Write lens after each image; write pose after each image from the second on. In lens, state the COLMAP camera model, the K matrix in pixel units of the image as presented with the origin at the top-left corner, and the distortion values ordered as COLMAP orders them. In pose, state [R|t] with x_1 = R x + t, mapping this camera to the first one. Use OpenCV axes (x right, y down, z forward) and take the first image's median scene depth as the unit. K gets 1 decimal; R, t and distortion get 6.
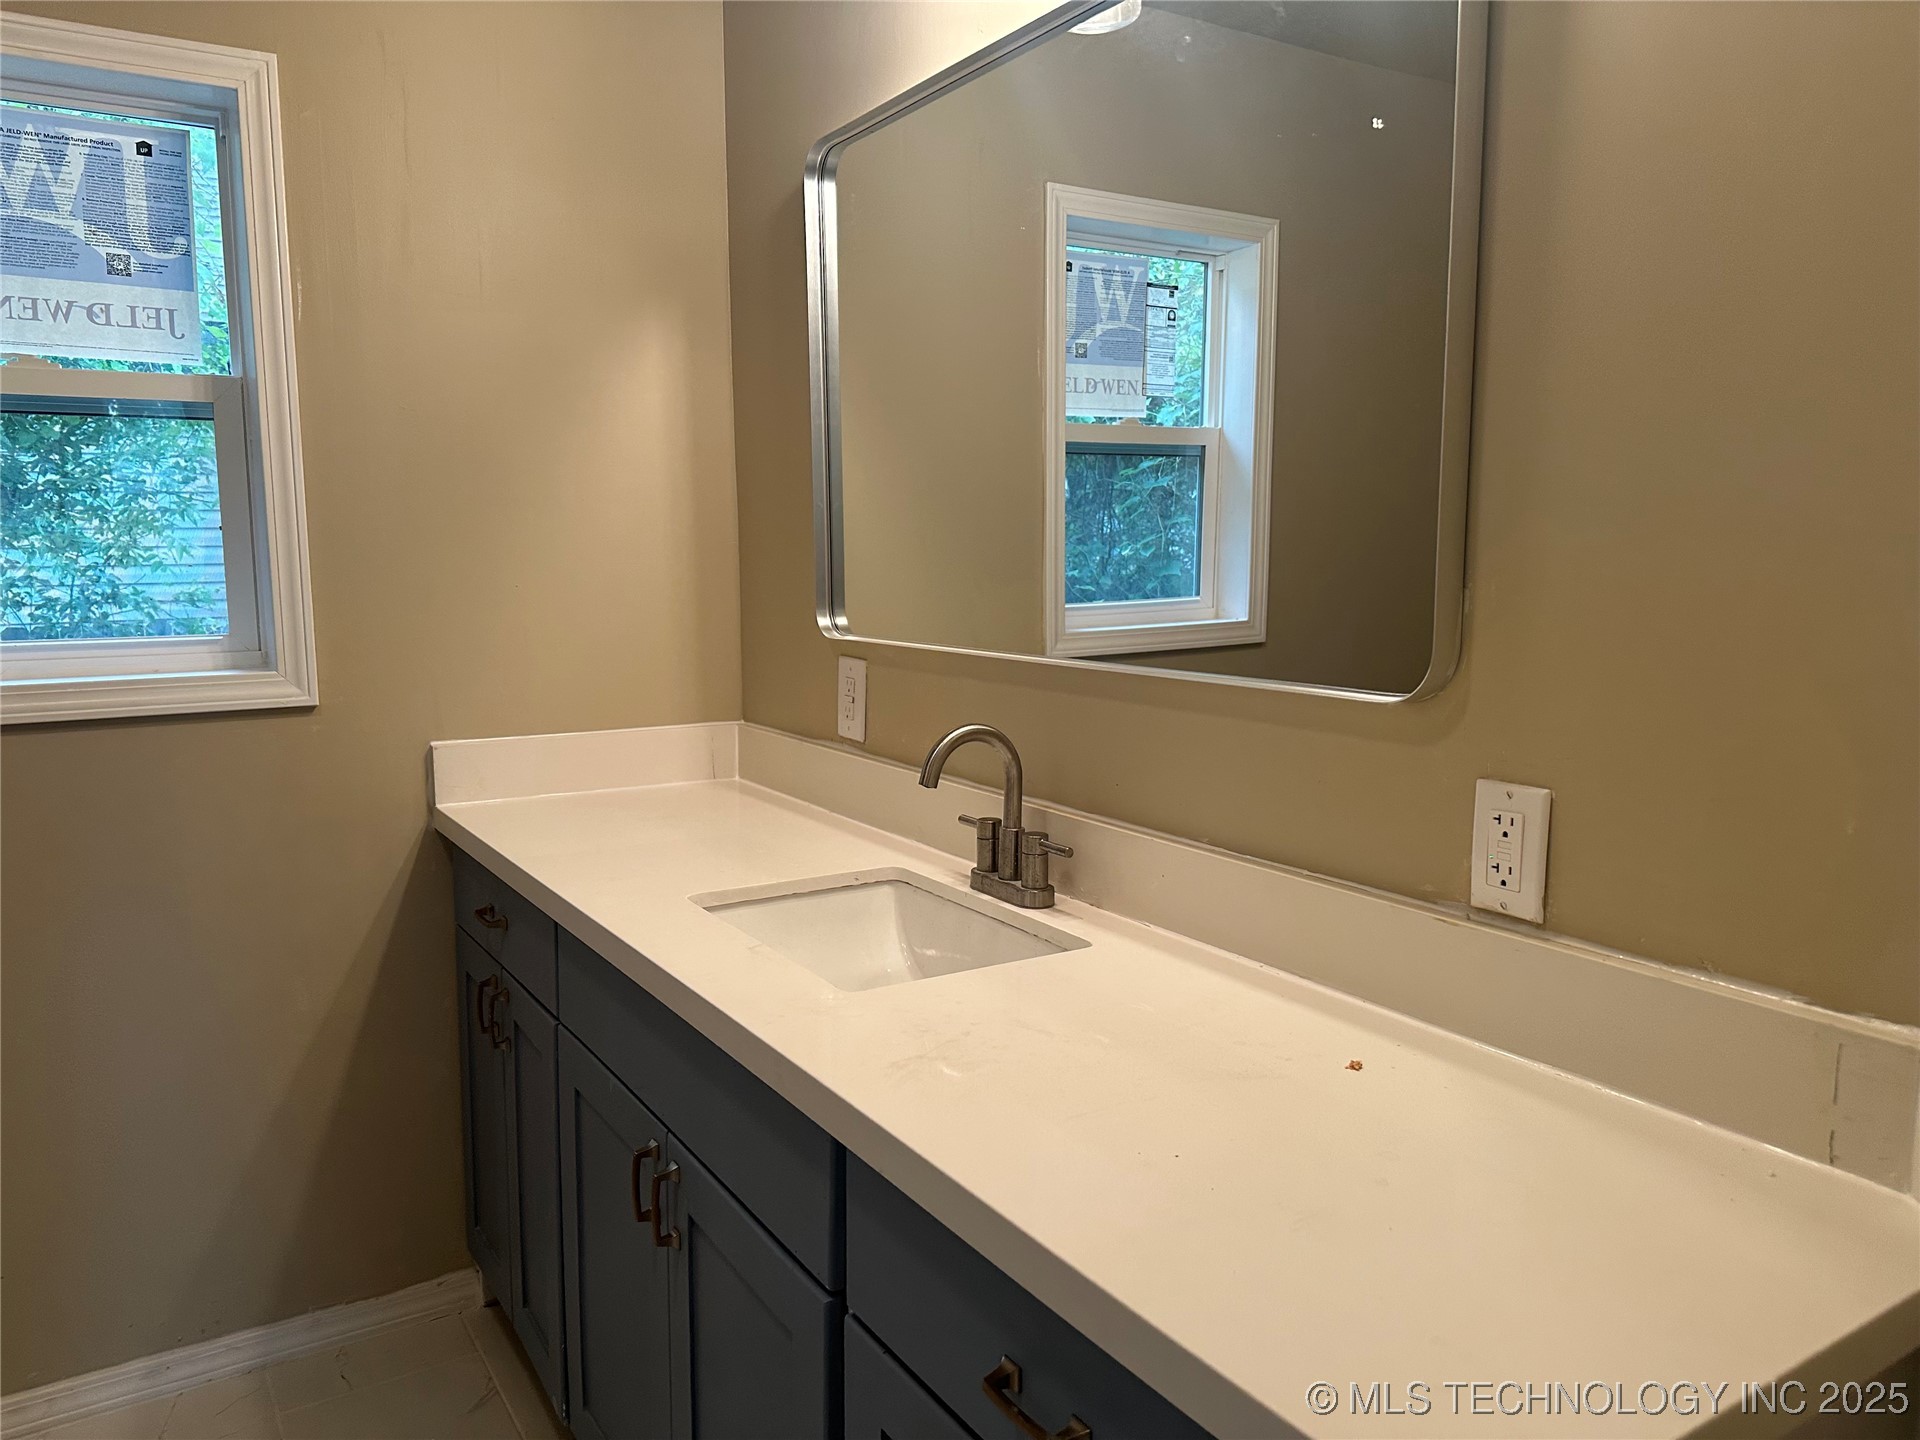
lens RADIAL K [[1336.9, 0, 951.3], [0, 1336.9, 724.6], [0, 0, 1]] dist [0.085799, -0.082788]
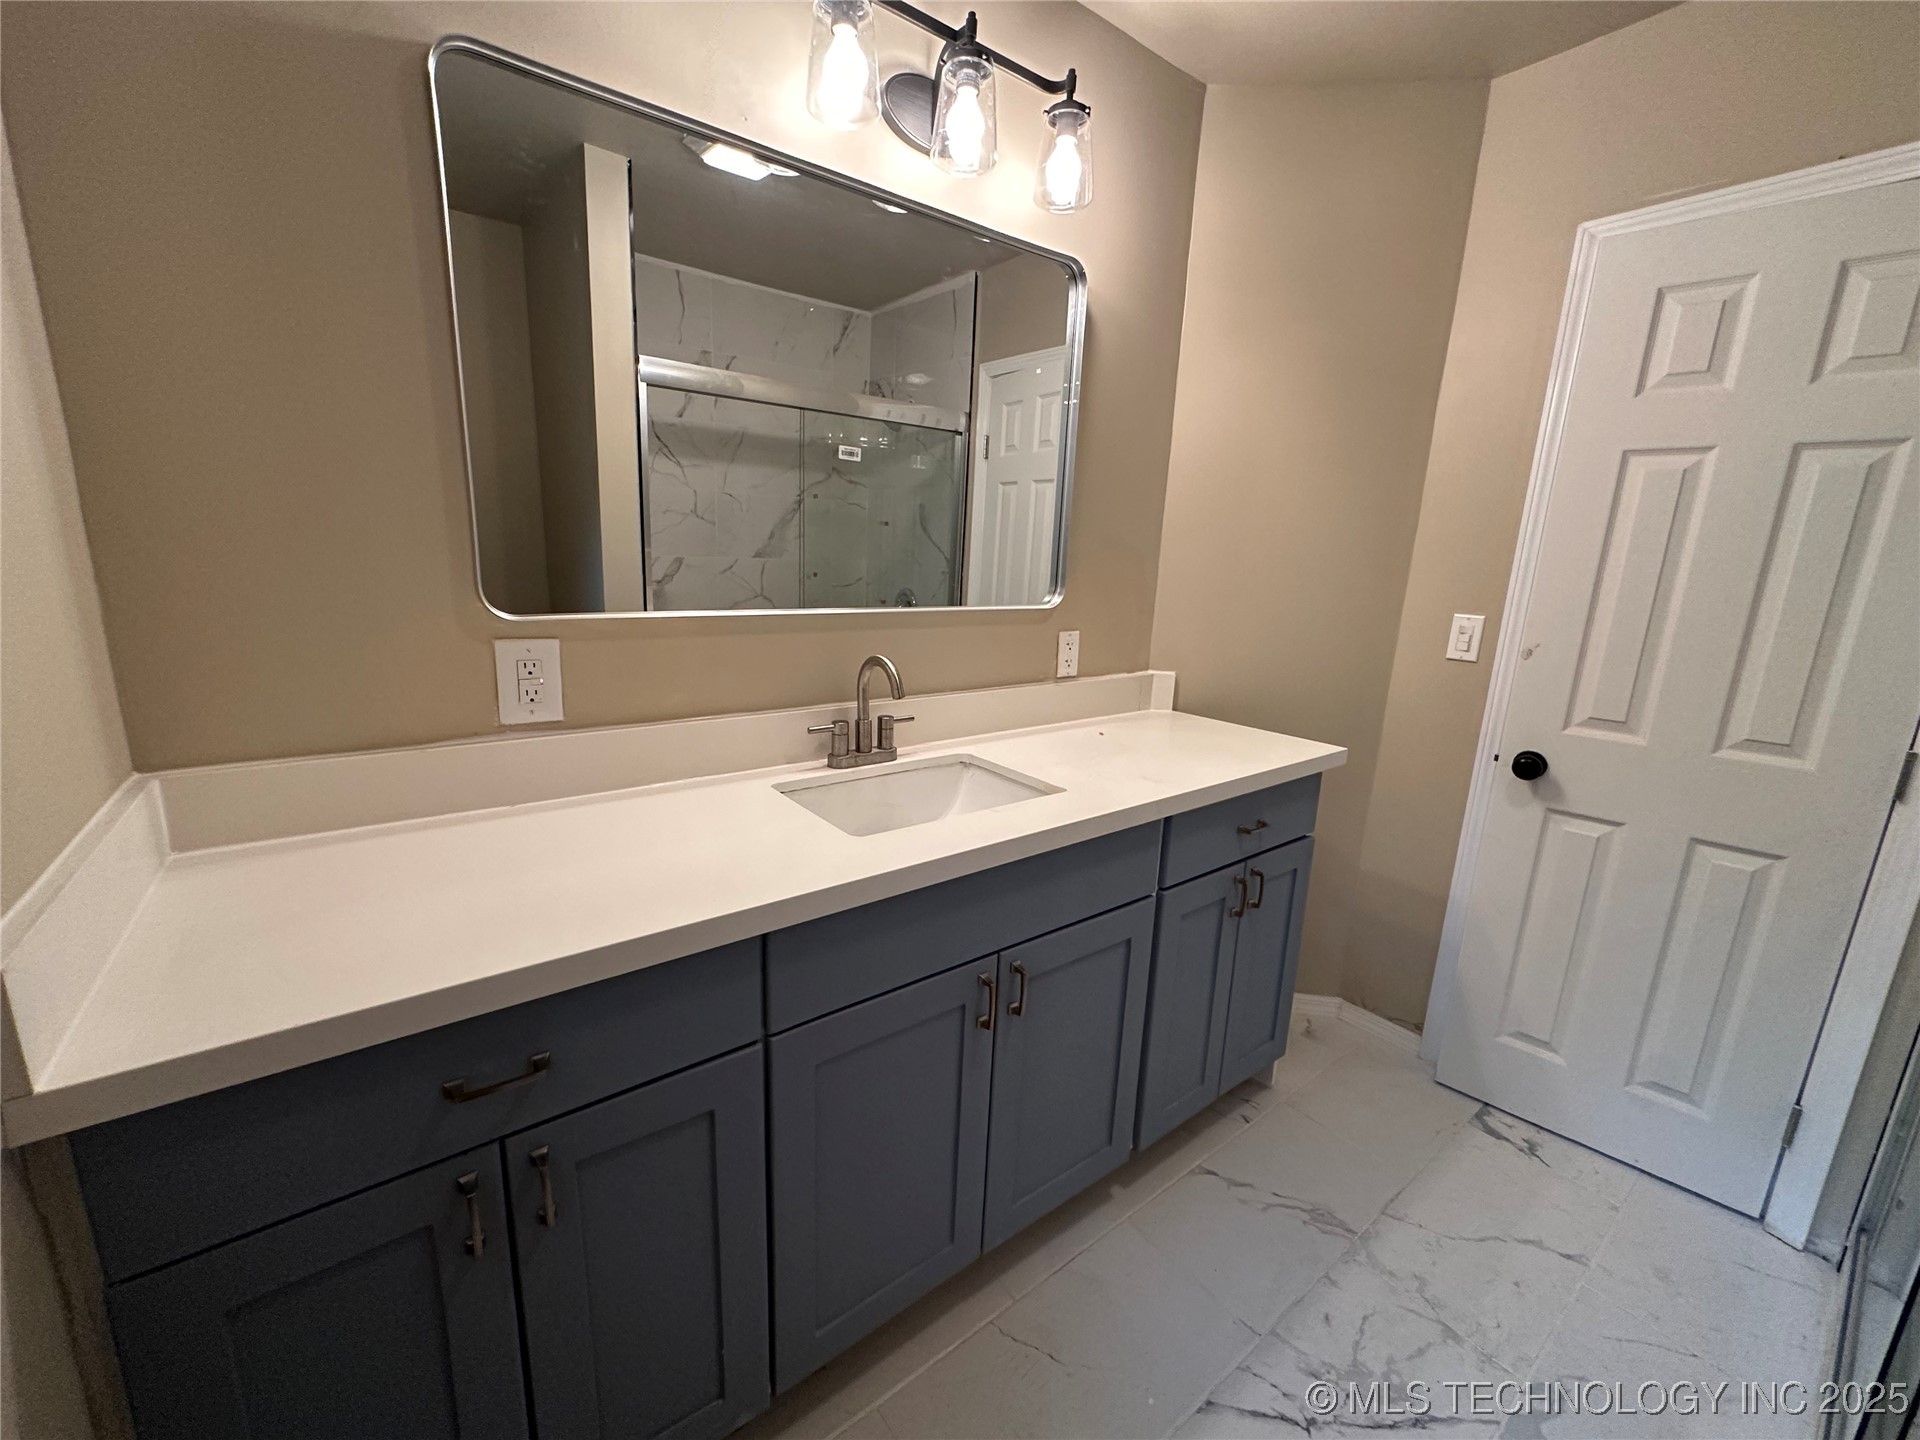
lens RADIAL K [[765.3, 0, 960.6], [0, 765.3, 720.6], [0, 0, 1]] dist [-0.001746, -0.000233]
pose [[-0.097007, -0.214348, 0.971928, -1.162553], [0.095002, 0.970081, 0.223422, -0.153297], [-0.990739, 0.114009, -0.073741, 1.340653]]
